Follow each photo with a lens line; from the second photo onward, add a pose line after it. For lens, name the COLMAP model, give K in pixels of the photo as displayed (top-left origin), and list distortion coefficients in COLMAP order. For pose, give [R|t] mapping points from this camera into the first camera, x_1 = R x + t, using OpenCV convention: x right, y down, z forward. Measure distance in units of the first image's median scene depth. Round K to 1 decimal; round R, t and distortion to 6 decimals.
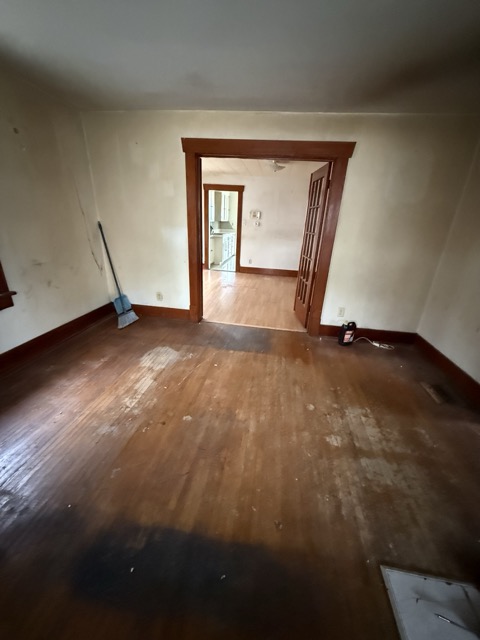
lens RADIAL K [[251.7, 0, 240.0], [0, 251.7, 320.0], [0, 0, 1]] dist [-0.002807, -0.000122]
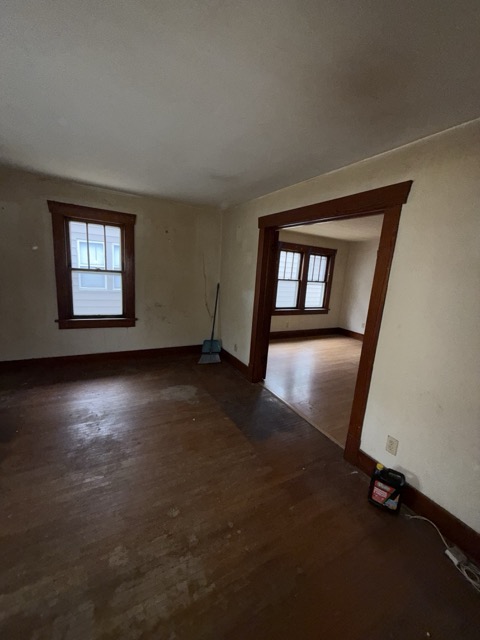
lens RADIAL K [[251.7, 0, 240.0], [0, 251.7, 320.0], [0, 0, 1]] dist [-0.002807, -0.000122]
pose [[0.614159, 0.149772, -0.774840, 0.720444], [-0.332698, 0.939452, -0.082115, -0.167999], [0.715626, 0.308219, 0.626802, 0.379409]]
